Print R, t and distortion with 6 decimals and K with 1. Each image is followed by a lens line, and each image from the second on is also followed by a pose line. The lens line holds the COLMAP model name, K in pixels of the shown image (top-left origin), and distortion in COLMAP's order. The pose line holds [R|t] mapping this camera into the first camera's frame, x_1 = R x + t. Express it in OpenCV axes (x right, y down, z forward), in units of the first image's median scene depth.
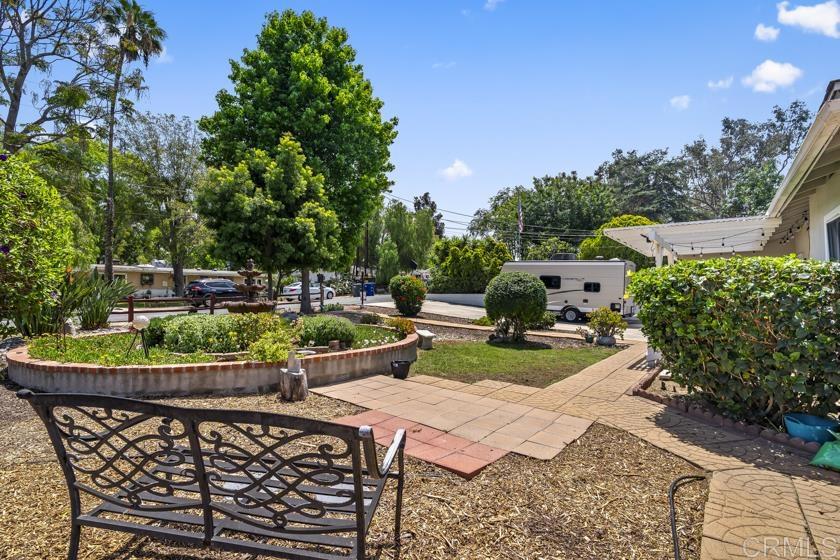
lens RADIAL K [[409.1, 0, 422.0], [0, 409.1, 283.2], [0, 0, 1]] dist [-0.000901, 0.000155]
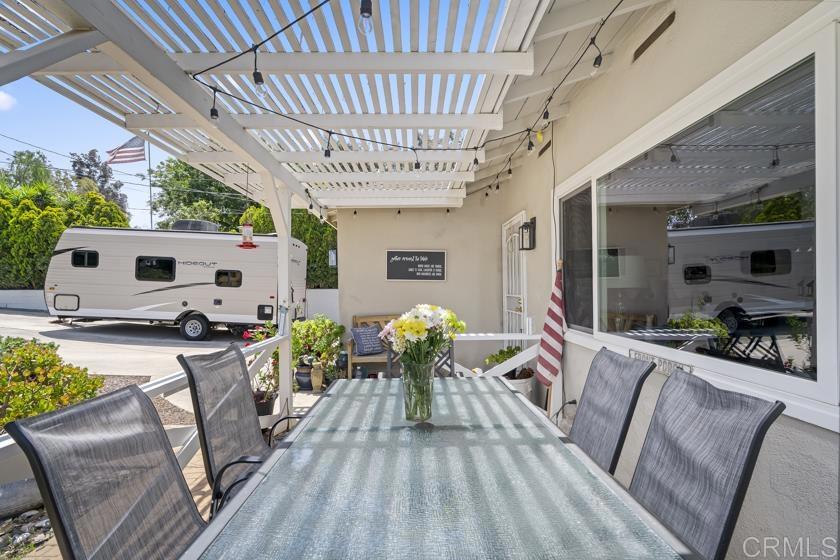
lens RADIAL K [[409.1, 0, 419.1], [0, 409.1, 278.9], [0, 0, 1]] dist [-0.000901, 0.000155]
pose [[0.792238, -0.000405, 0.610212, 0.262954], [-0.009273, 0.999876, 0.012702, 0.001195], [-0.610142, -0.015722, 0.792136, 0.361296]]
